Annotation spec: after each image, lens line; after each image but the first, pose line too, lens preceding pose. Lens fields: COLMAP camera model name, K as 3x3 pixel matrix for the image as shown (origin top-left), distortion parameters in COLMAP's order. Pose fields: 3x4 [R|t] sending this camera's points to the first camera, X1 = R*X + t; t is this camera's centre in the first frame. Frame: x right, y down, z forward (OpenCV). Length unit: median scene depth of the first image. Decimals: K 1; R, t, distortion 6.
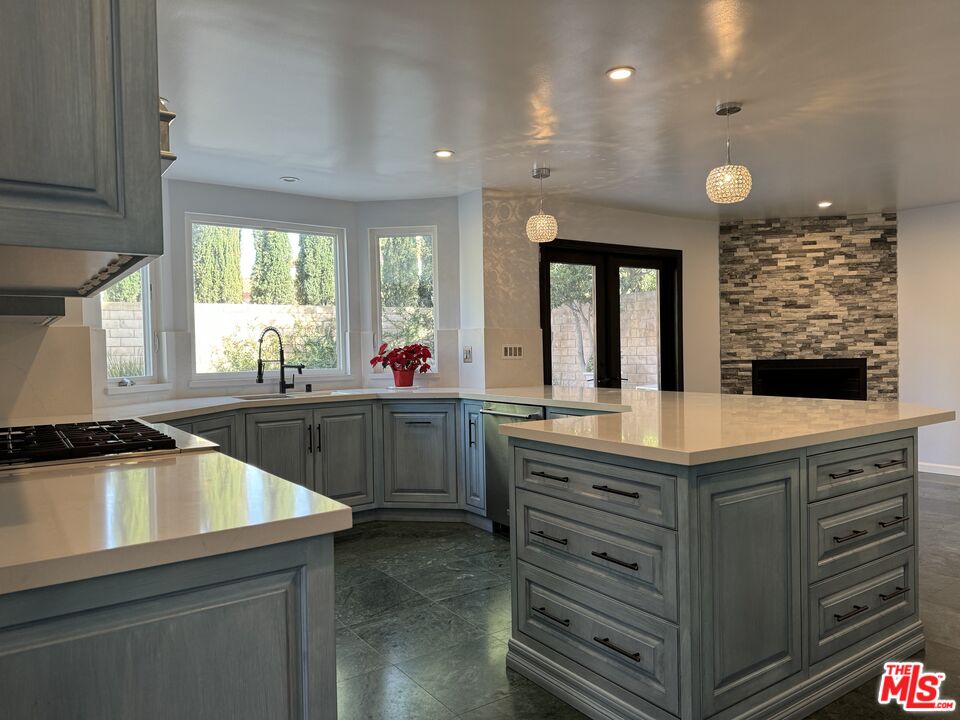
lens RADIAL K [[668.0, 0, 474.4], [0, 668.0, 358.2], [0, 0, 1]] dist [0.120205, -0.113975]
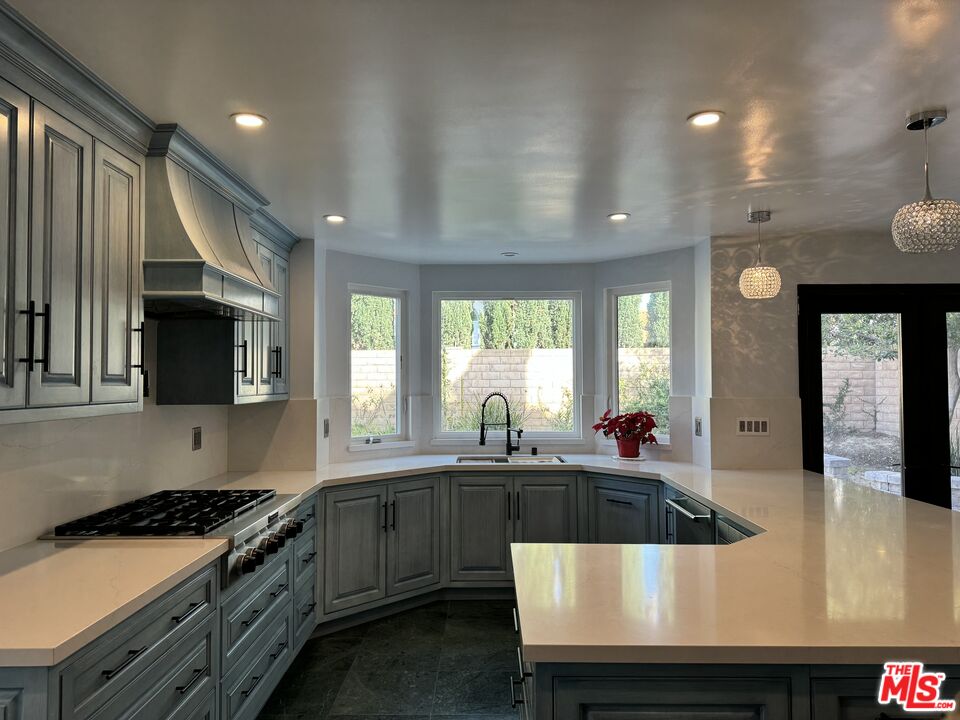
lens RADIAL K [[668.0, 0, 474.4], [0, 668.0, 358.2], [0, 0, 1]] dist [0.120205, -0.113975]
pose [[0.814126, -0.005187, -0.580664, 0.268810], [-0.017874, 0.999262, -0.033986, -0.060063], [0.580412, 0.038047, 0.813433, 0.114235]]
